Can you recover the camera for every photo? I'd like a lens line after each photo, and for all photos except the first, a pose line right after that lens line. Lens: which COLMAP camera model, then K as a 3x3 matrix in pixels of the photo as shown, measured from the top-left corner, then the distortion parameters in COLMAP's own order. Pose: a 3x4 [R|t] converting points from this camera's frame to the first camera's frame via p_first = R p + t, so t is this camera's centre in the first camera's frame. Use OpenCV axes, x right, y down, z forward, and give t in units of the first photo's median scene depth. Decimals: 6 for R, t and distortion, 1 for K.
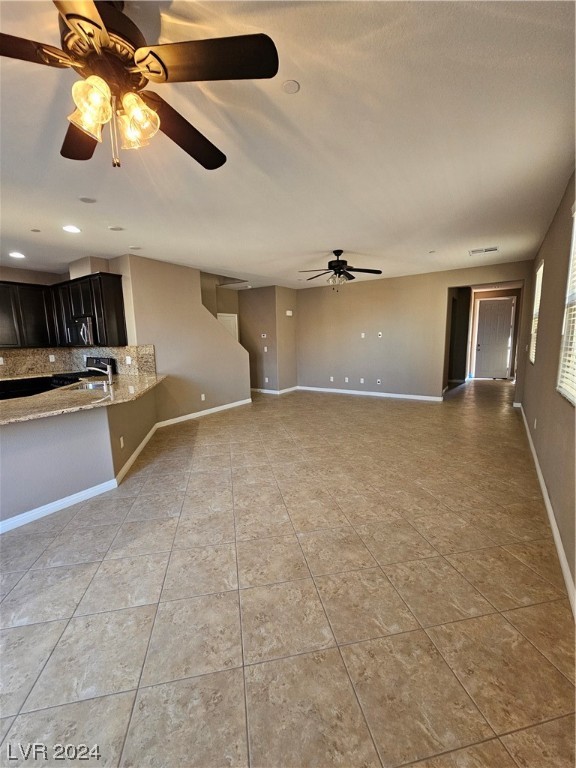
lens RADIAL K [[314.6, 0, 284.2], [0, 314.6, 385.0], [0, 0, 1]] dist [-0.002064, -0.000148]
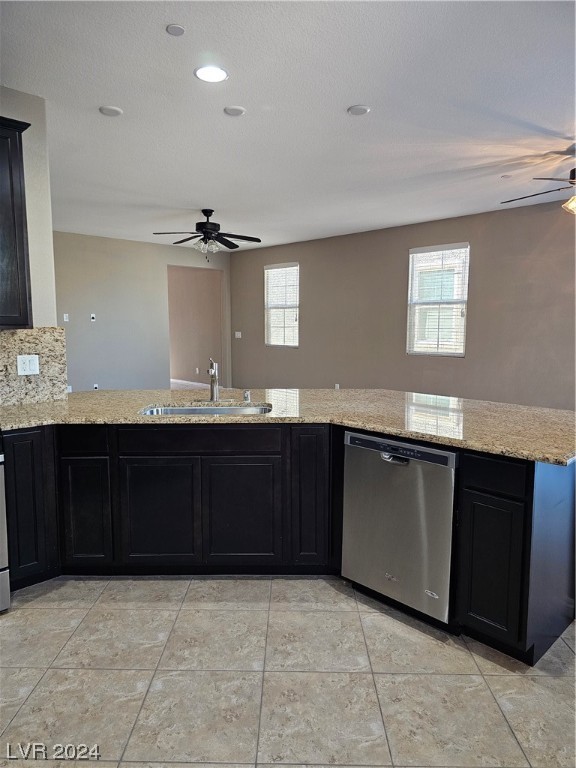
lens RADIAL K [[516.1, 0, 280.2], [0, 516.1, 378.2], [0, 0, 1]] dist [0.059790, -0.049681]
pose [[0.216138, -0.083328, 0.972801, -1.090402], [0.139745, 0.988733, 0.053644, -0.056015], [-0.966310, 0.124349, 0.225347, 0.586629]]
